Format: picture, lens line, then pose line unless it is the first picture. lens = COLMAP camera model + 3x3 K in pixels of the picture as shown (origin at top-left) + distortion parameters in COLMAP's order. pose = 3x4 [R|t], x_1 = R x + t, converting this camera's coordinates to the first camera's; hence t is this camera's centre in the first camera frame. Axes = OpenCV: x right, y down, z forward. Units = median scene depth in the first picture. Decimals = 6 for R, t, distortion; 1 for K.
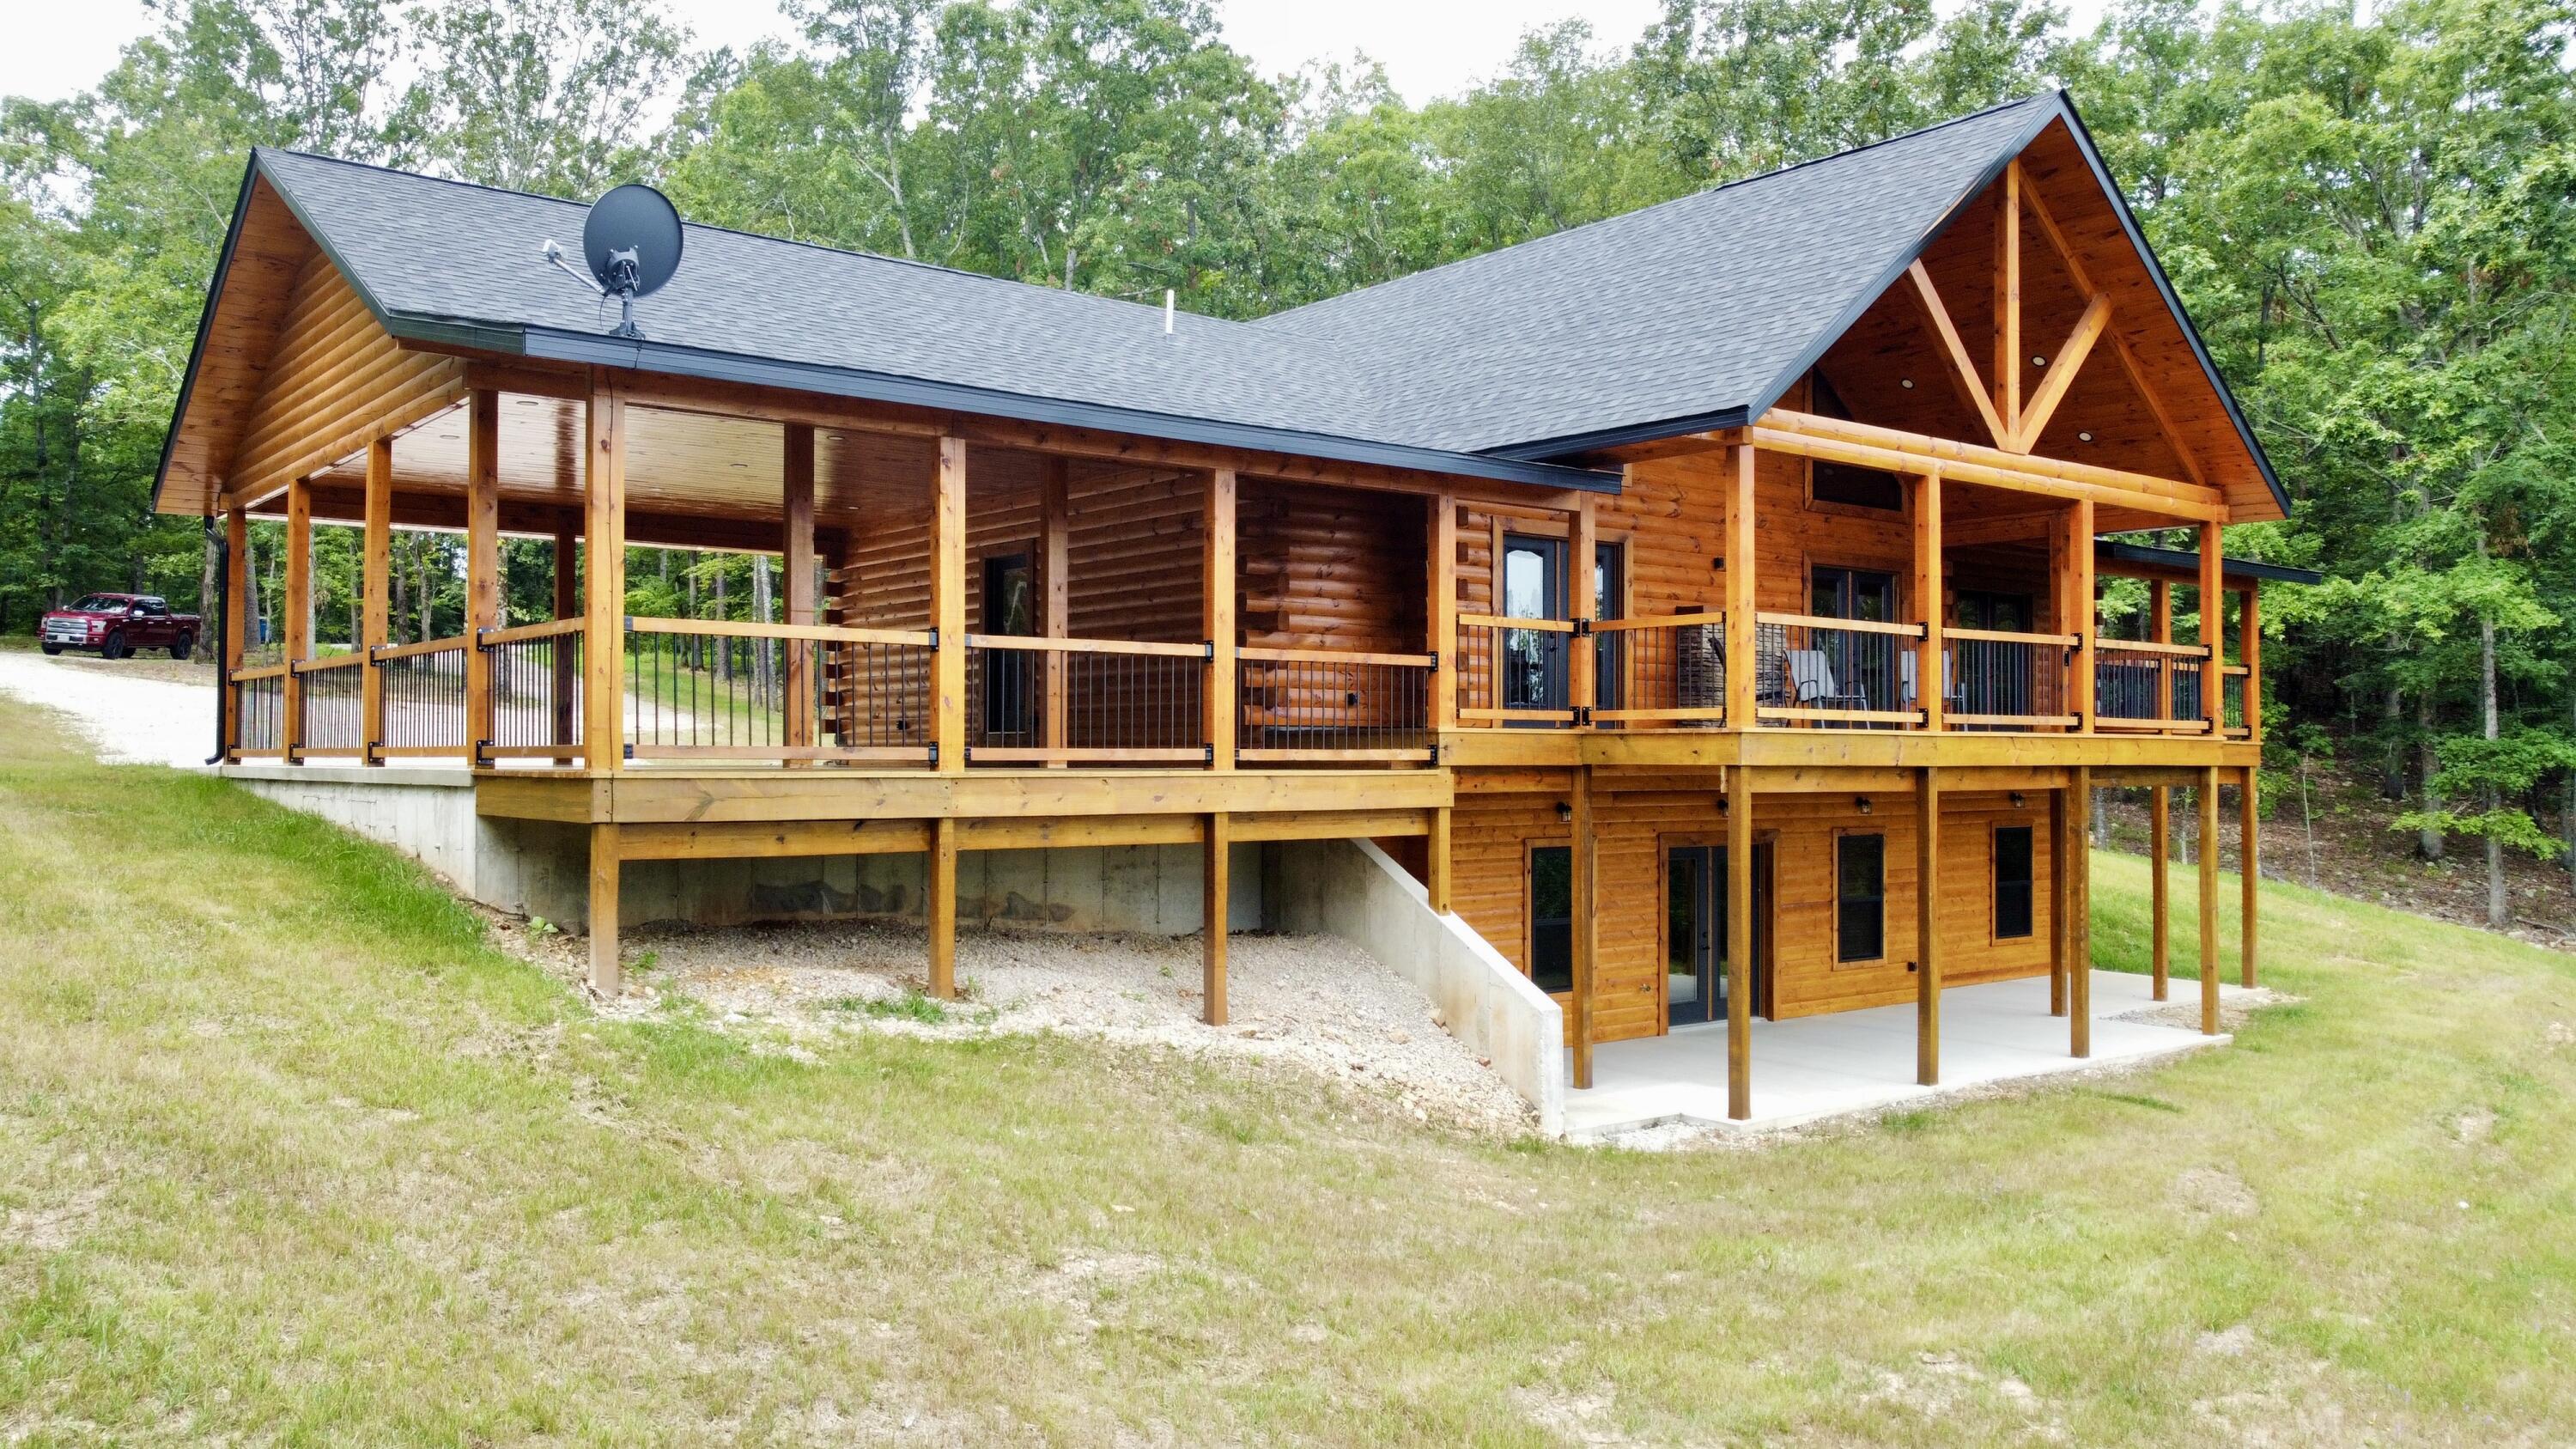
lens RADIAL K [[1963.5, 0, 1293.0], [0, 1963.5, 733.7], [0, 0, 1]] dist [0.000728, -0.005001]
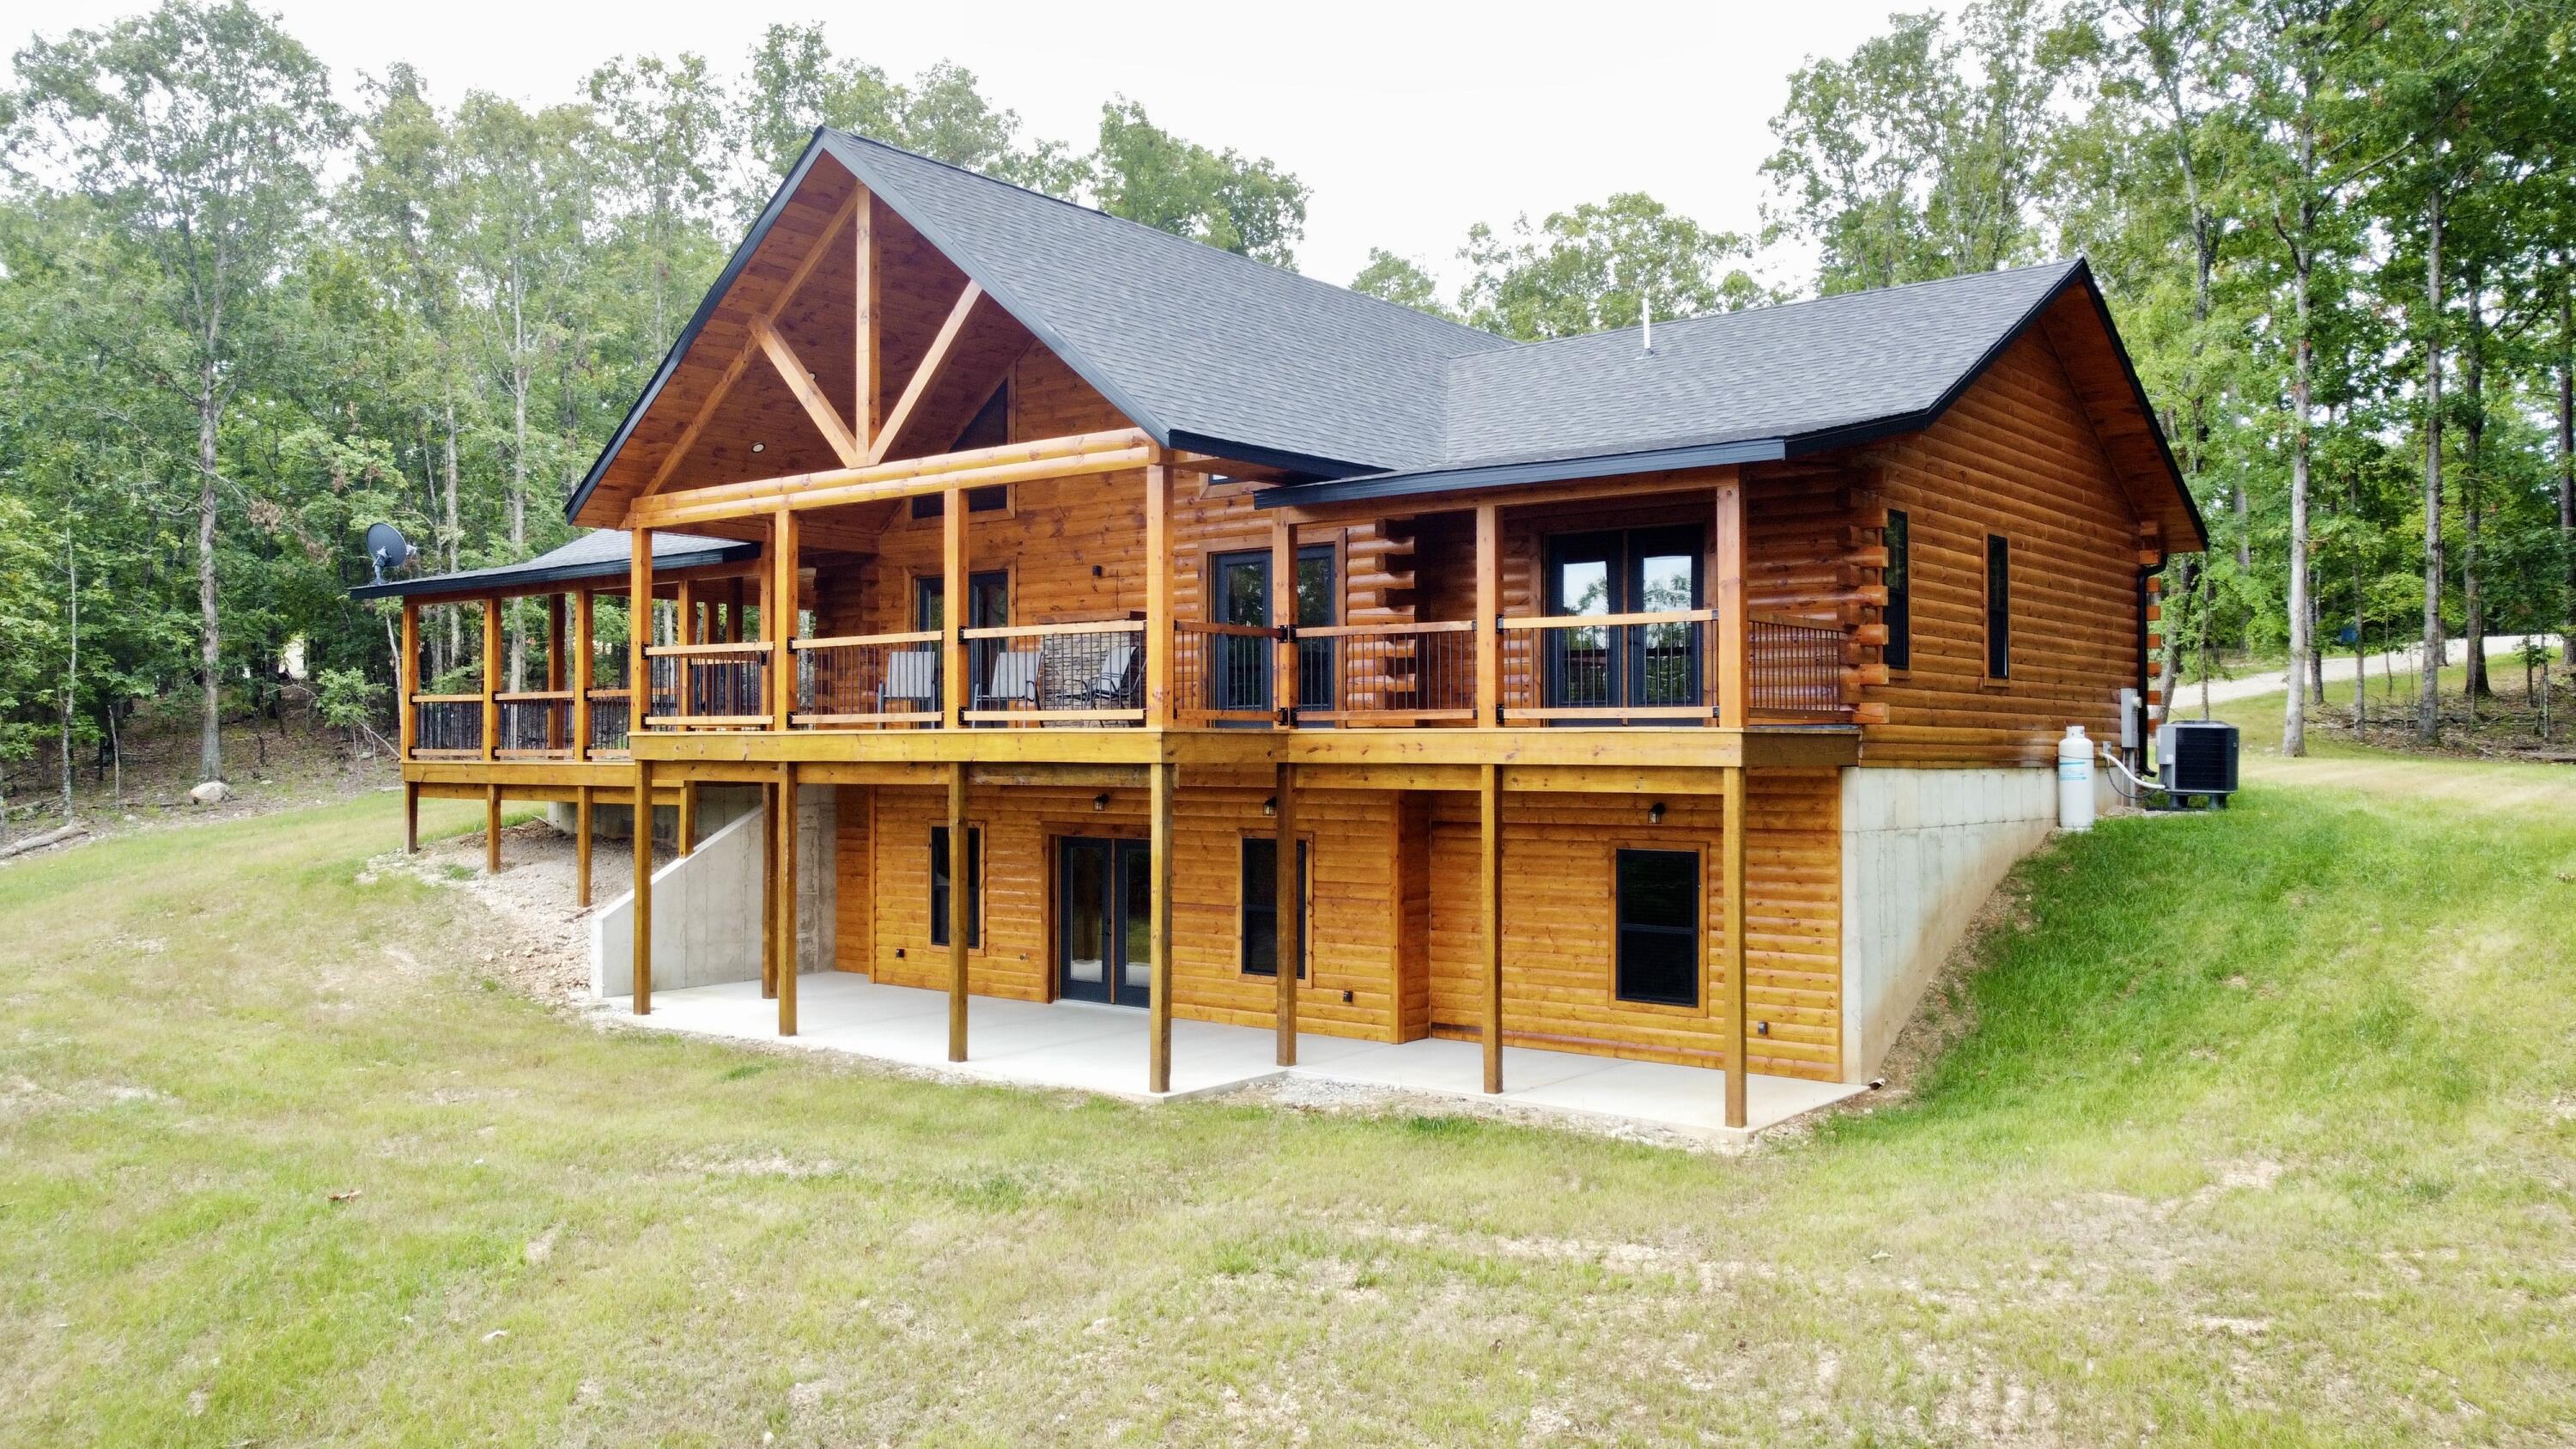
lens RADIAL K [[1963.5, 0, 1306.6], [0, 1963.5, 719.3], [0, 0, 1]] dist [0.000728, -0.005001]
pose [[0.212240, -0.019948, -0.977014, 0.622680], [0.011253, 0.999775, -0.017968, 0.006550], [0.977153, -0.007180, 0.212417, 0.431957]]
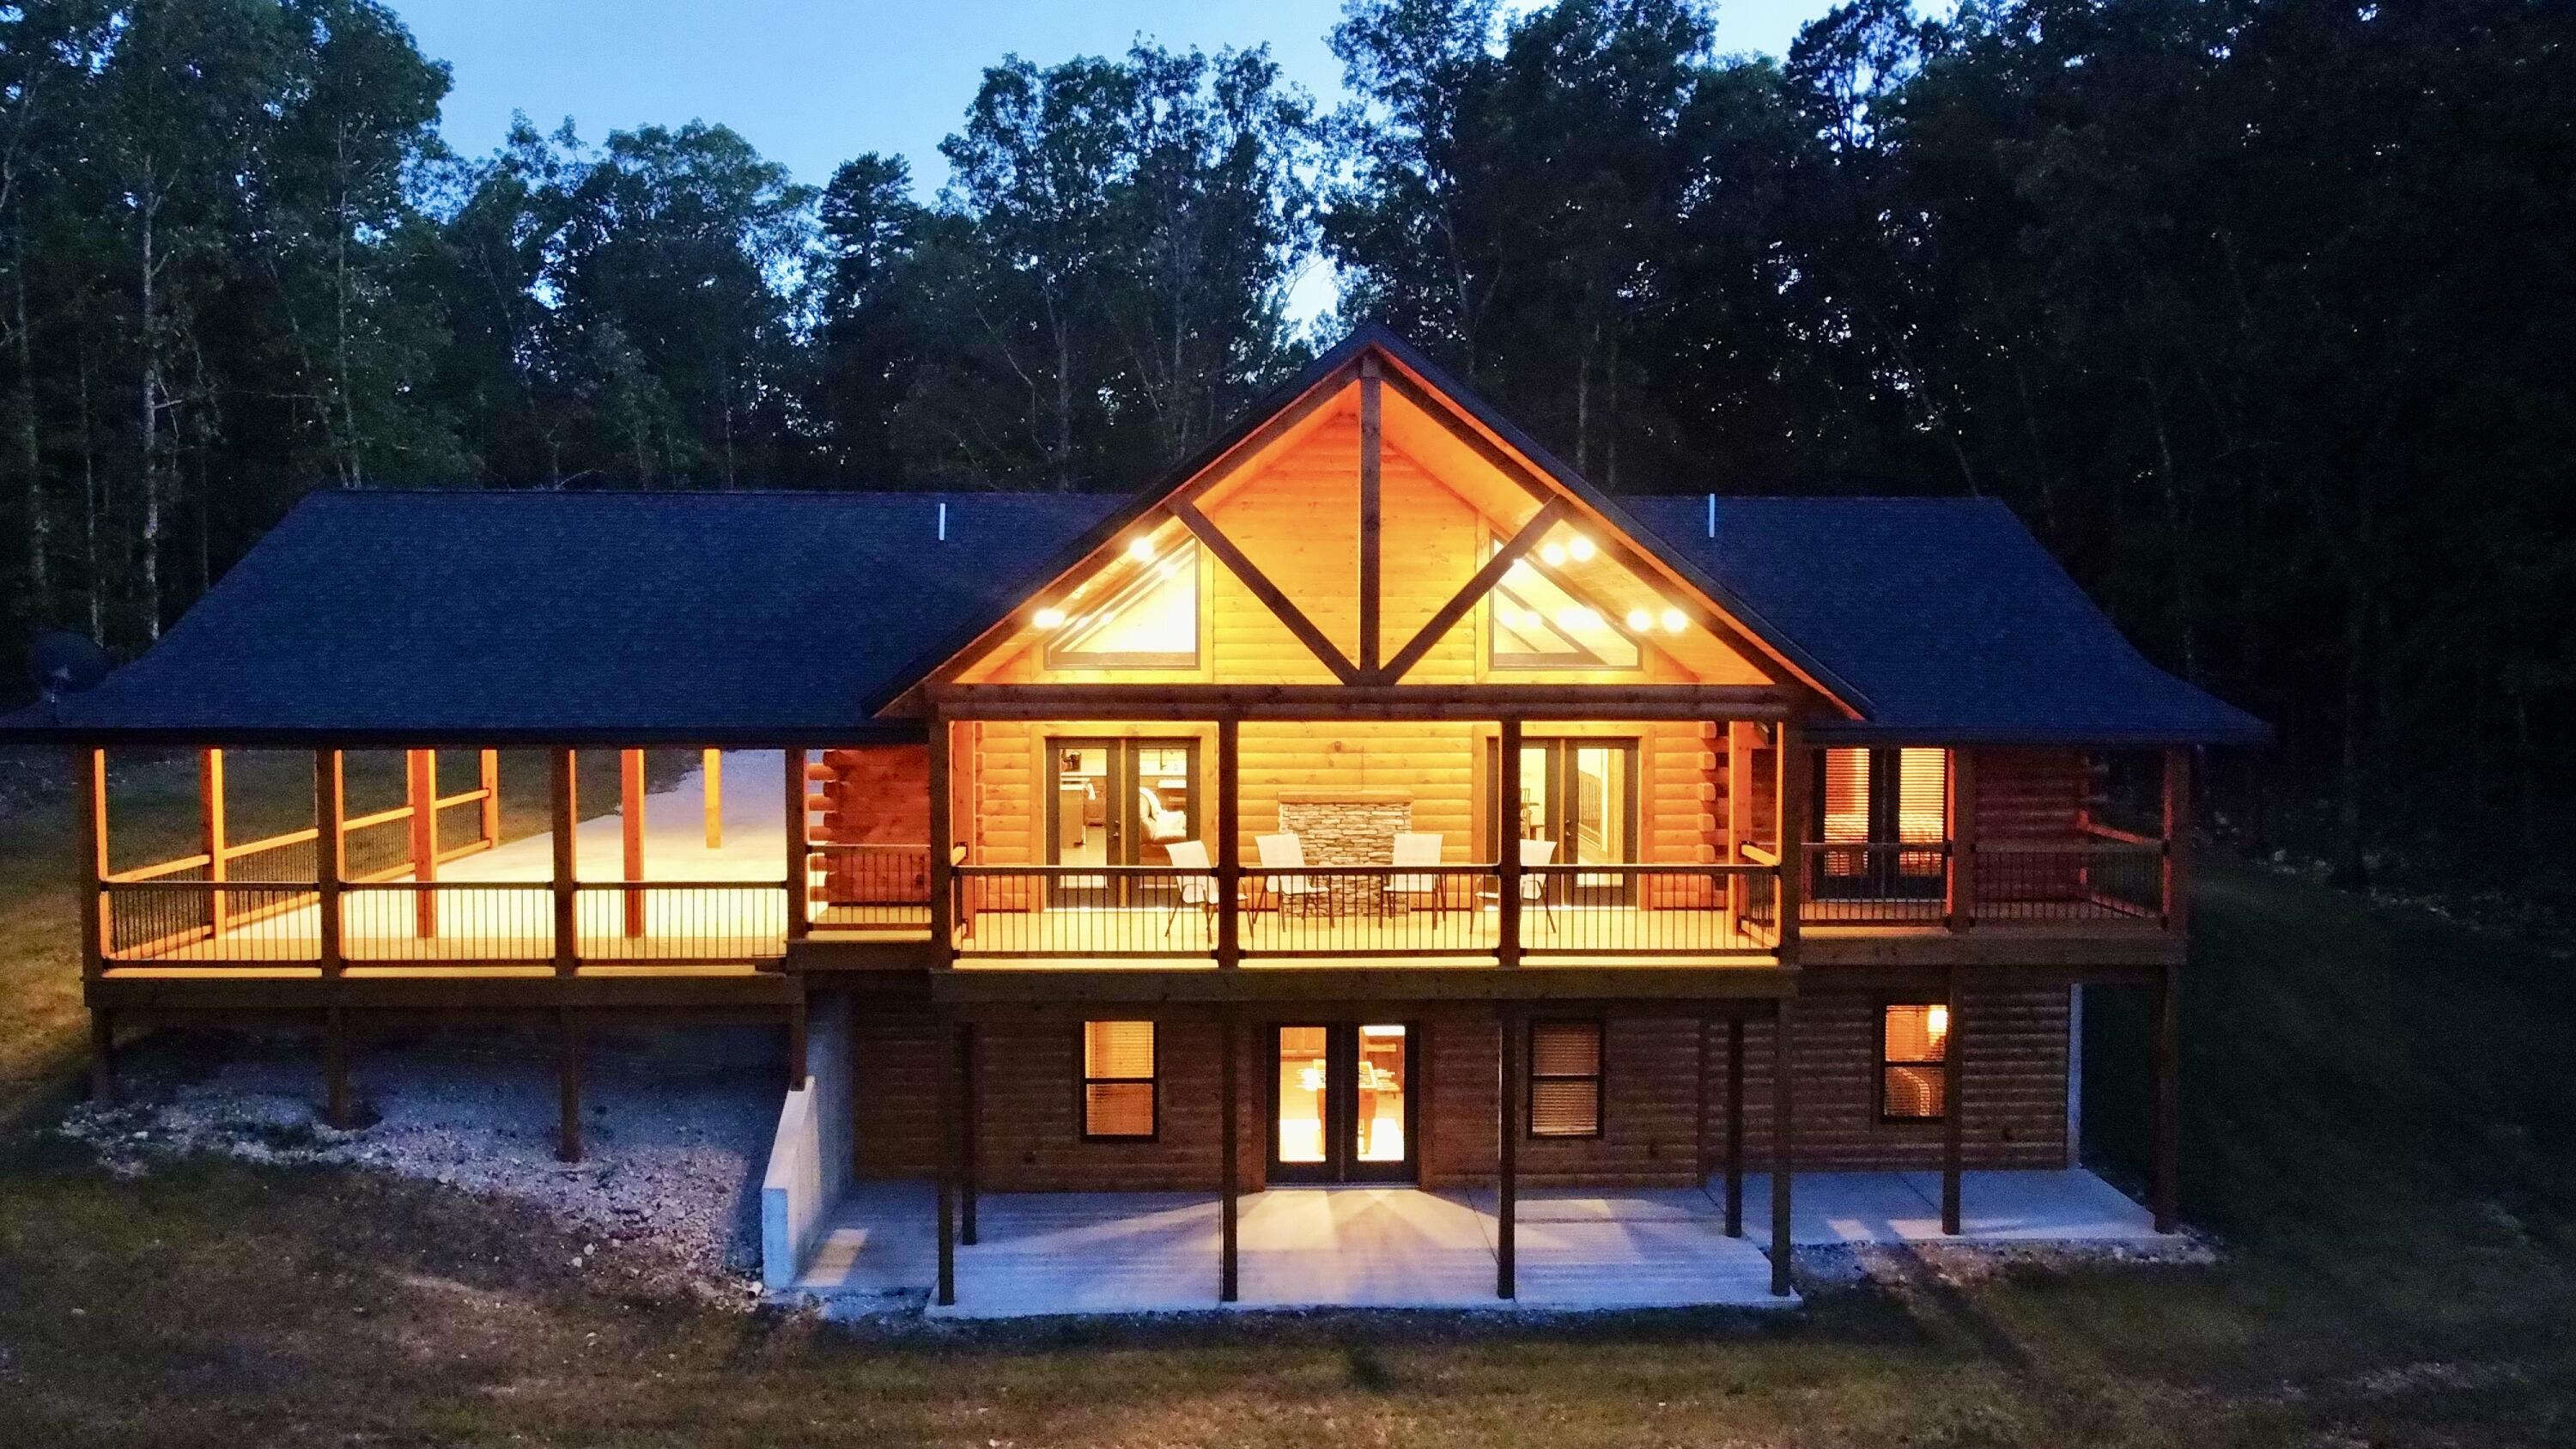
lens RADIAL K [[1963.5, 0, 1288.4], [0, 1963.5, 711.7], [0, 0, 1]] dist [0.000728, -0.005001]
pose [[0.797993, 0.026634, -0.602078, 0.397902], [0.008210, 0.998450, 0.055050, -0.078852], [0.602611, -0.048873, 0.796537, 0.081732]]
